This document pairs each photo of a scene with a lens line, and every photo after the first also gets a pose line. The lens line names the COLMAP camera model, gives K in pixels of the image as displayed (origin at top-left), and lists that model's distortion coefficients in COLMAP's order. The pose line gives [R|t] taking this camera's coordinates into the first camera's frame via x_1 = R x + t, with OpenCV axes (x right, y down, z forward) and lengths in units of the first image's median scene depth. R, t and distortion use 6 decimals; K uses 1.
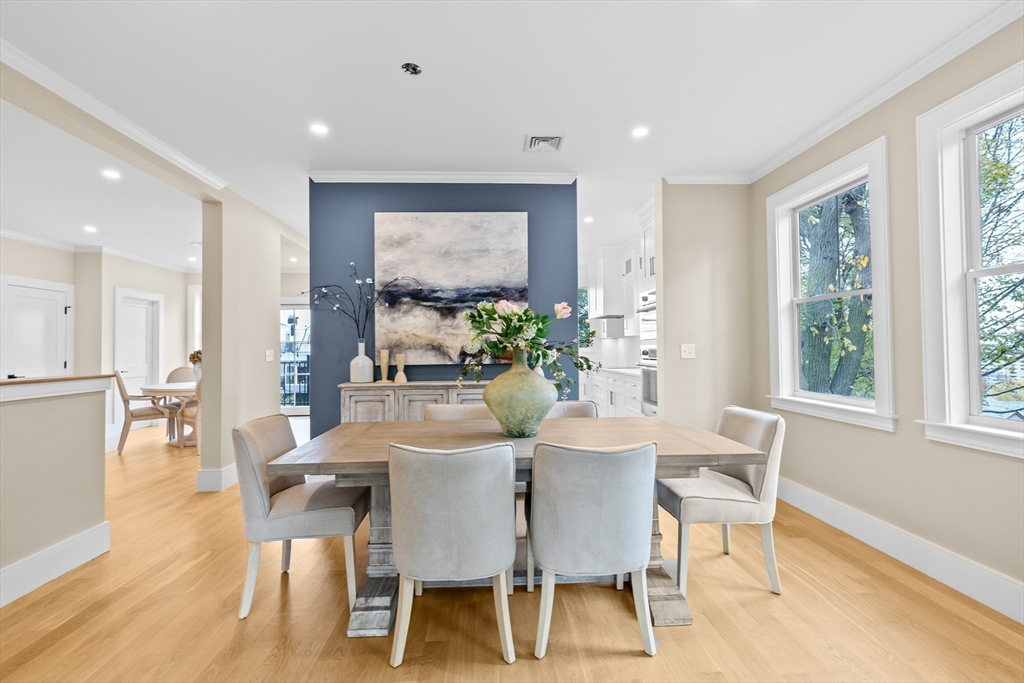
lens RADIAL K [[459.7, 0, 510.5], [0, 459.7, 340.0], [0, 0, 1]] dist [0.005623, 0.000175]
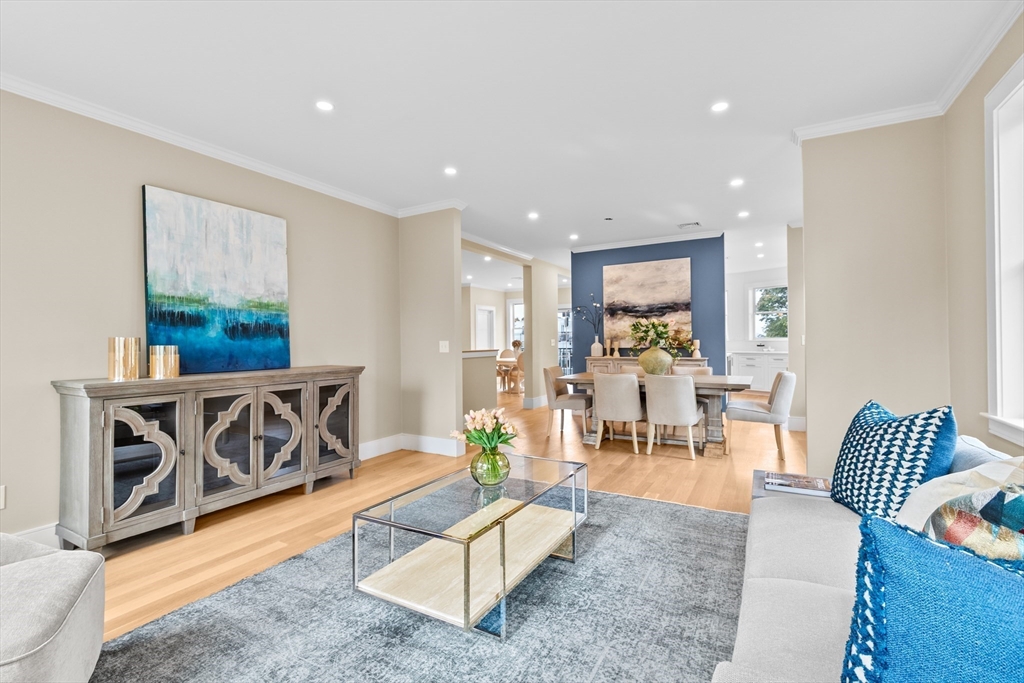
lens RADIAL K [[459.7, 0, 511.6], [0, 459.7, 338.6], [0, 0, 1]] dist [0.005623, 0.000175]
pose [[0.846107, -0.002336, -0.533008, 0.385624], [0.013906, 0.999747, 0.017693, -0.021207], [0.532832, -0.022382, 0.845925, -0.785311]]
